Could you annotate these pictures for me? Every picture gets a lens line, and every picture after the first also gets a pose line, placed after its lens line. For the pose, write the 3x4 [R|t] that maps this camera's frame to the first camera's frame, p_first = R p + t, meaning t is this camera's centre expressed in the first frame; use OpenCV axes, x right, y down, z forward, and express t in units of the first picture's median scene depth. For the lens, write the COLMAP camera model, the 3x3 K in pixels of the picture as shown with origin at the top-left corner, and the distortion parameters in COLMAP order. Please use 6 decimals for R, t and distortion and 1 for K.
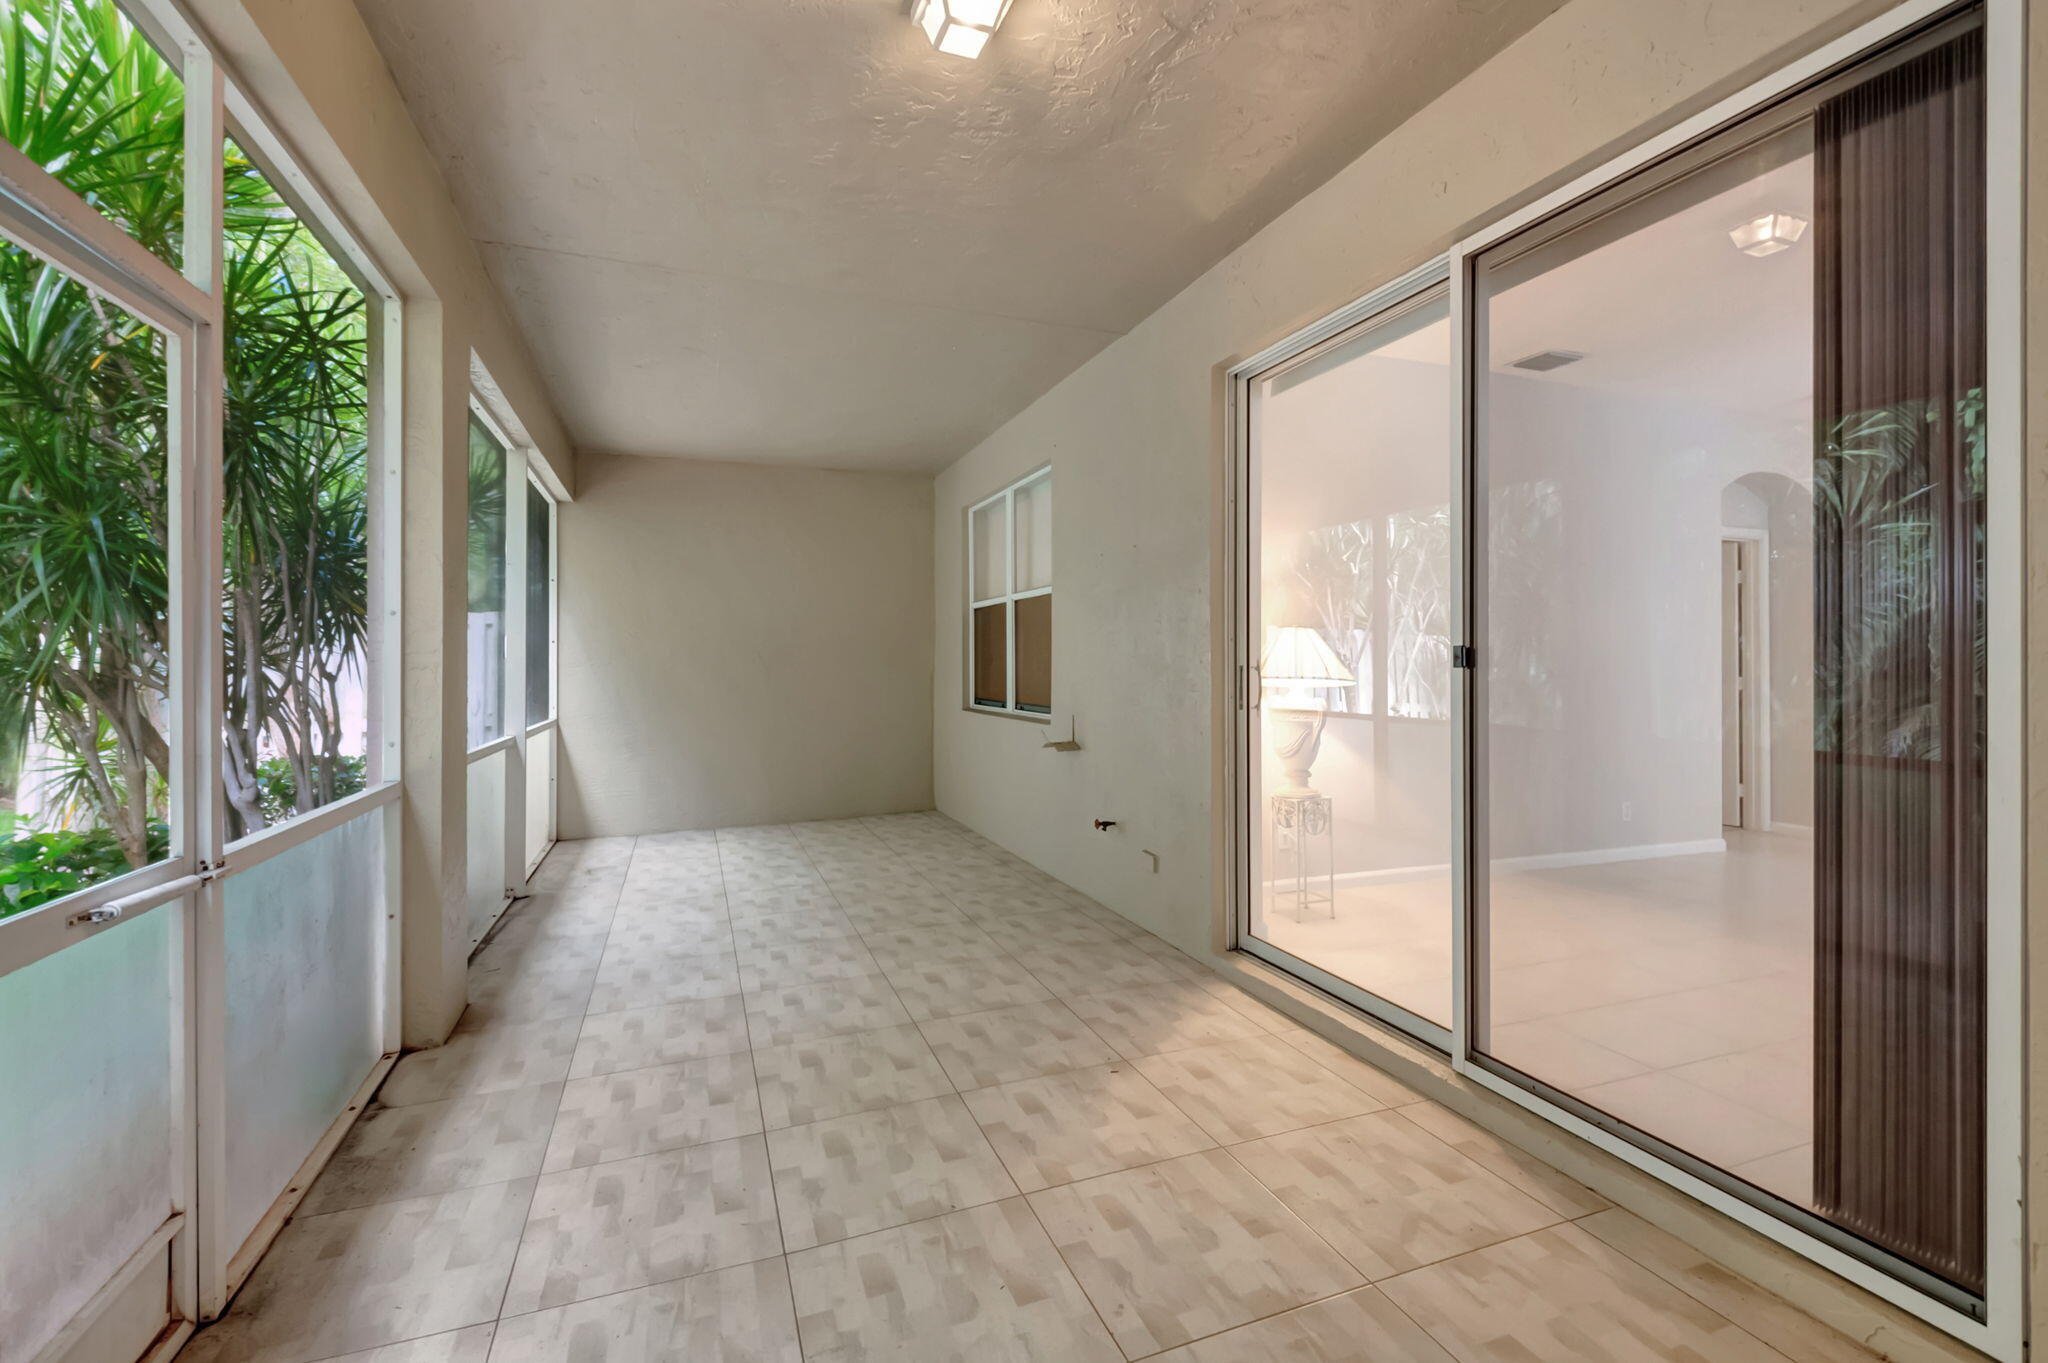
lens RADIAL K [[923.7, 0, 1017.6], [0, 923.7, 667.1], [0, 0, 1]] dist [0.013157, -0.006995]
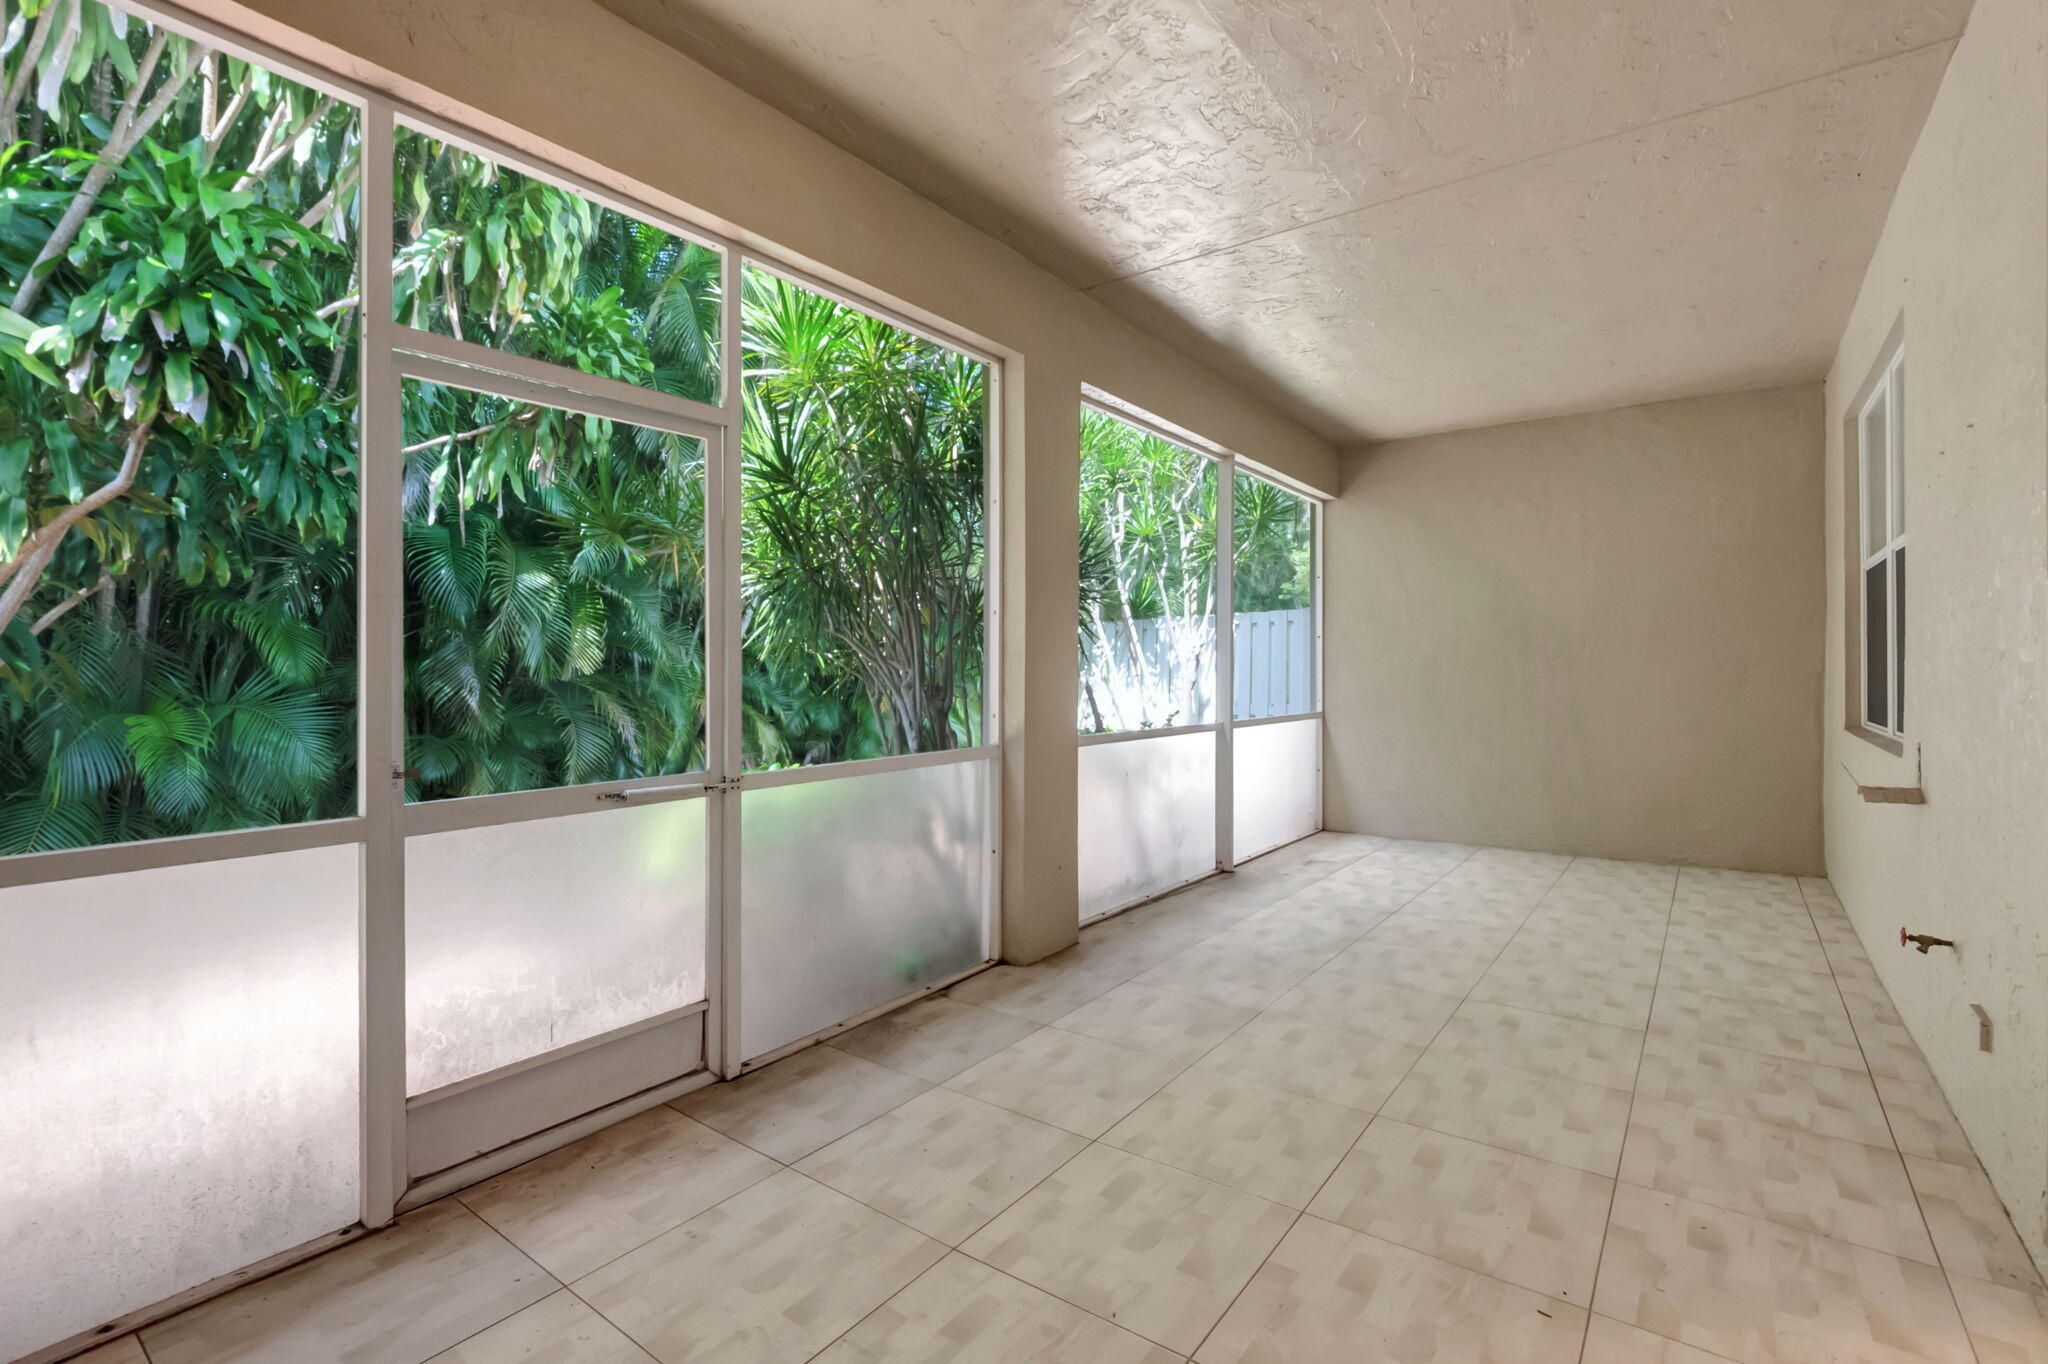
lens RADIAL K [[923.7, 0, 1018.9], [0, 923.7, 660.1], [0, 0, 1]] dist [0.013157, -0.006995]
pose [[0.548405, 0.008123, -0.836173, 0.349314], [-0.013277, 0.999911, 0.001006, 0.005443], [0.836107, 0.010551, 0.548464, 0.298882]]
